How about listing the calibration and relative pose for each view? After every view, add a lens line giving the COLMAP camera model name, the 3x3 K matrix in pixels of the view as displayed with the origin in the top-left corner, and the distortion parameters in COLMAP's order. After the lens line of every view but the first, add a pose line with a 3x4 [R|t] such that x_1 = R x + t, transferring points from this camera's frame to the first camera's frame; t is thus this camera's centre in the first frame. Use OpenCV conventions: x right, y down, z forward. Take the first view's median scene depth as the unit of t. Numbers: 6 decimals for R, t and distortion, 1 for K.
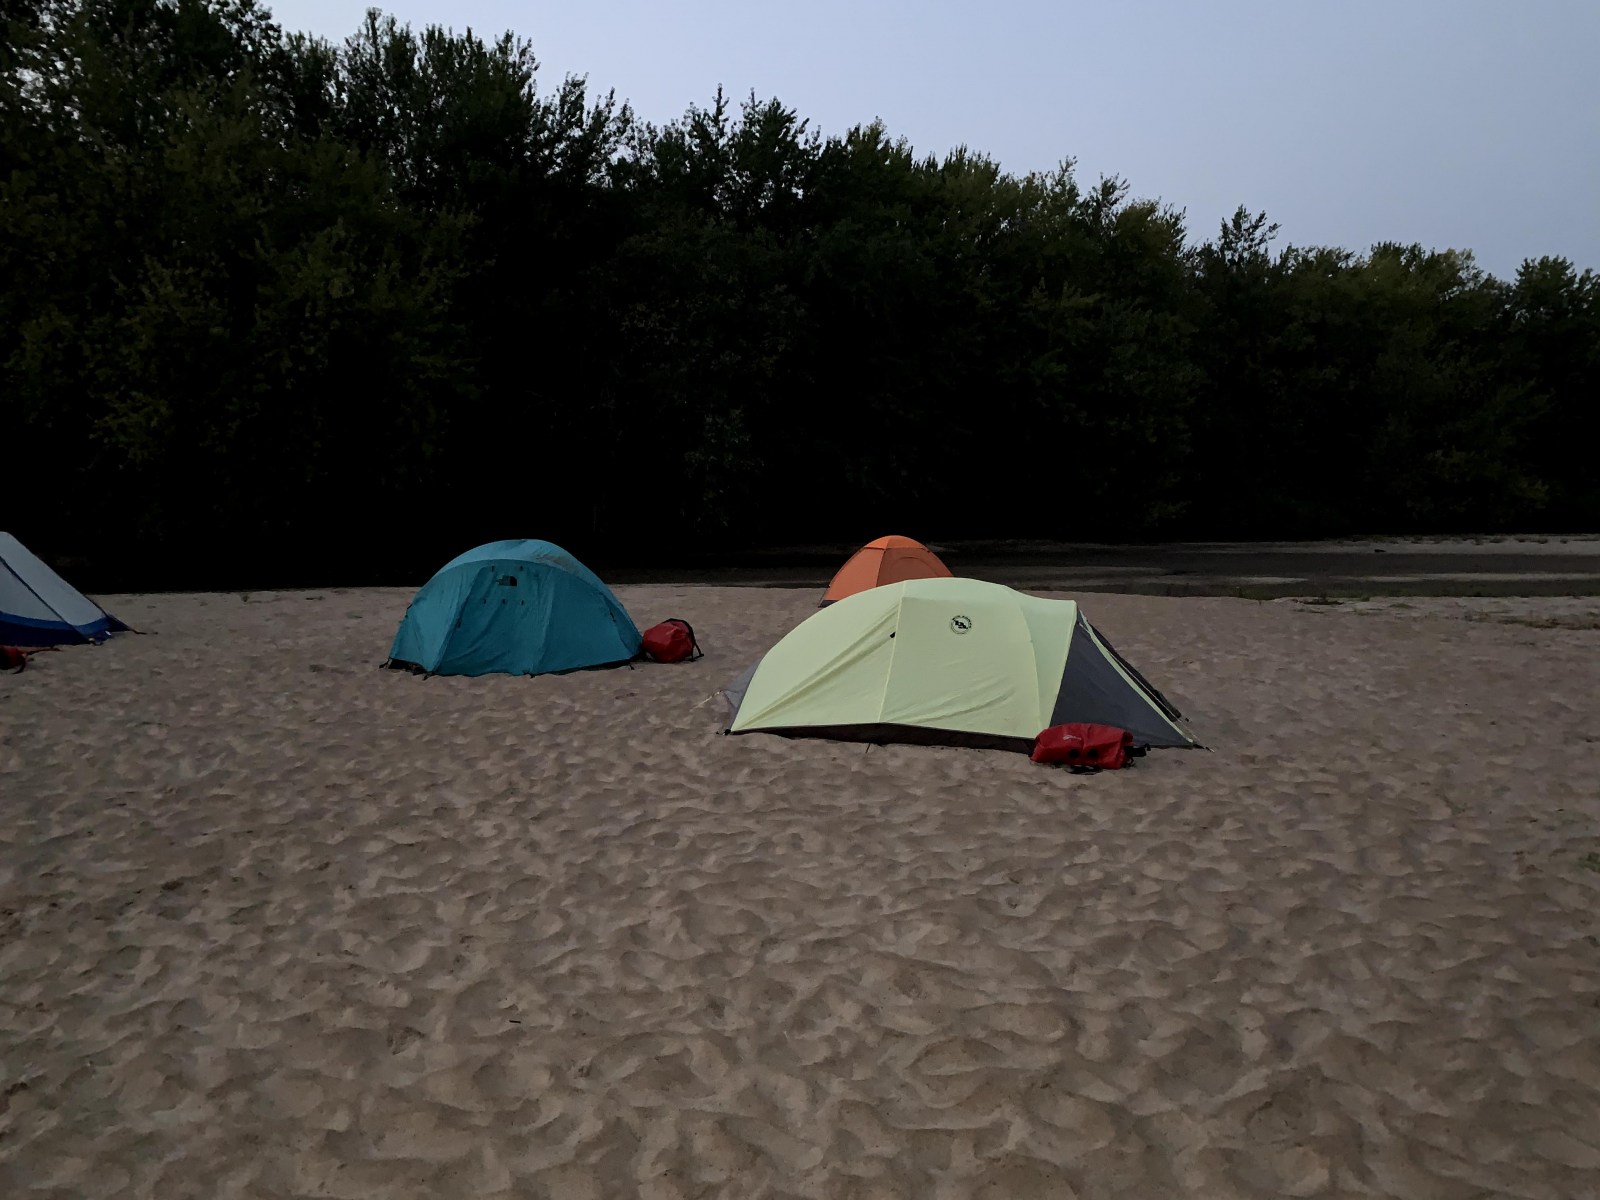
lens RADIAL K [[1117.9, 0, 800.0], [0, 1117.9, 600.0], [0, 0, 1]] dist [-0.003971, -0.003738]
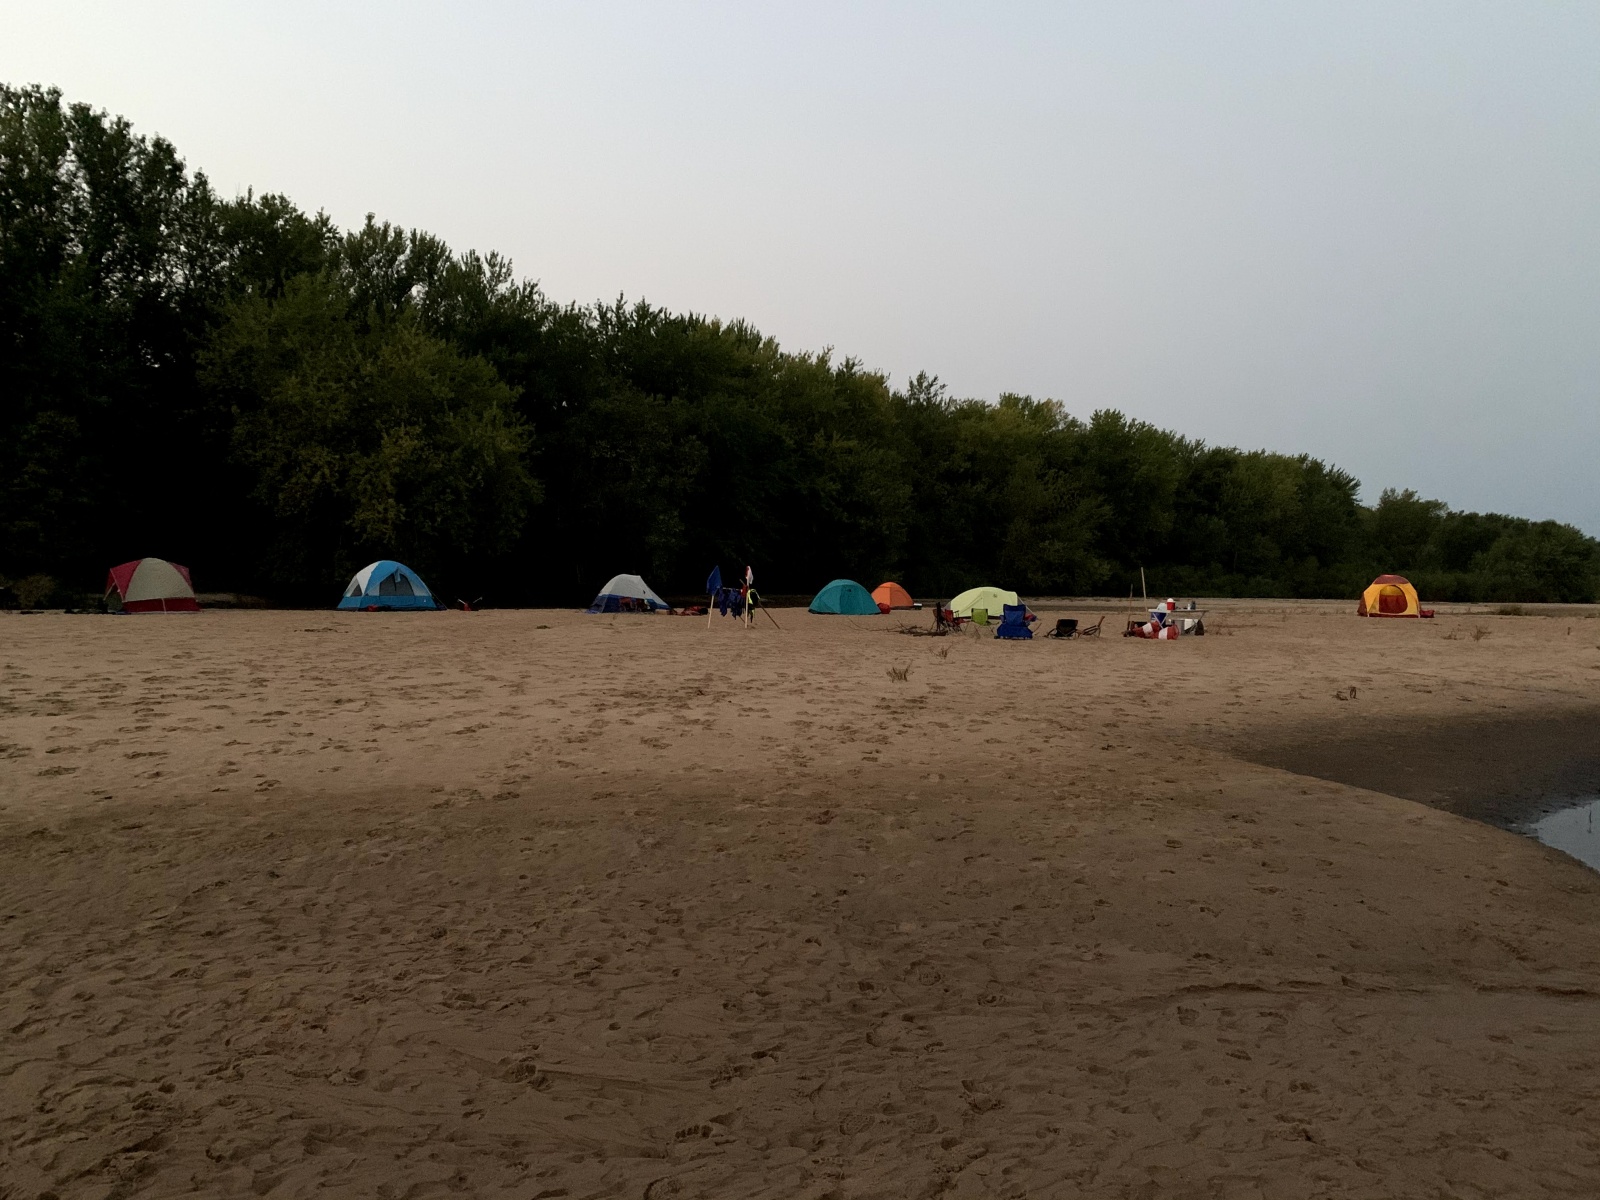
lens RADIAL K [[1117.9, 0, 800.0], [0, 1117.9, 600.0], [0, 0, 1]] dist [-0.003971, -0.003738]
pose [[0.953163, 0.009155, 0.302318, -0.200890], [0.009474, 0.998148, -0.060097, 0.032949], [-0.302309, 0.060146, 0.951311, -0.331279]]
